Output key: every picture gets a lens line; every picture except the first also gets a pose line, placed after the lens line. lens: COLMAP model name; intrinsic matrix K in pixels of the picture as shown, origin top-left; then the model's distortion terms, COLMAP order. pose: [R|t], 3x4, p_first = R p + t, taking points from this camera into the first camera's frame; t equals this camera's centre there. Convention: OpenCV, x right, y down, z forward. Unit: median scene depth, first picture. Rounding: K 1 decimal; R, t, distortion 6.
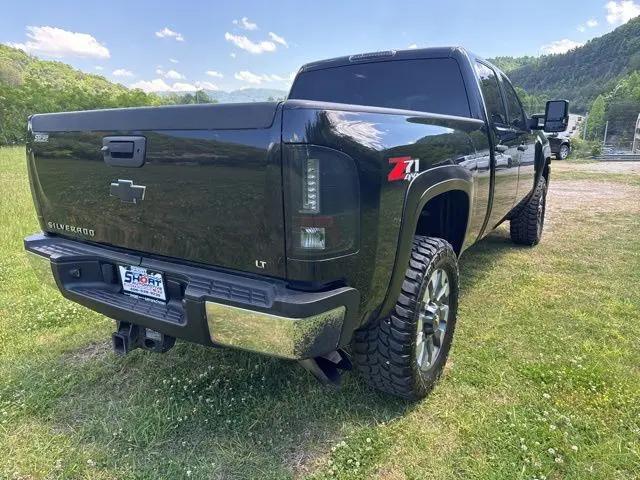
lens RADIAL K [[469.1, 0, 320.6], [0, 469.1, 238.5], [0, 0, 1]] dist [0.014918, -0.017147]
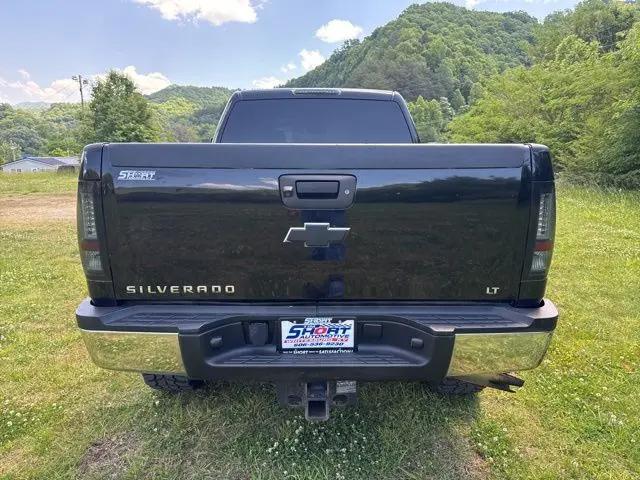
lens RADIAL K [[469.1, 0, 321.0], [0, 469.1, 240.8], [0, 0, 1]] dist [0.014918, -0.017147]
pose [[0.832386, -0.084051, 0.547786, -0.859724], [0.107953, 0.994089, -0.011509, -0.074786], [-0.543581, 0.068715, 0.836539, 0.229429]]
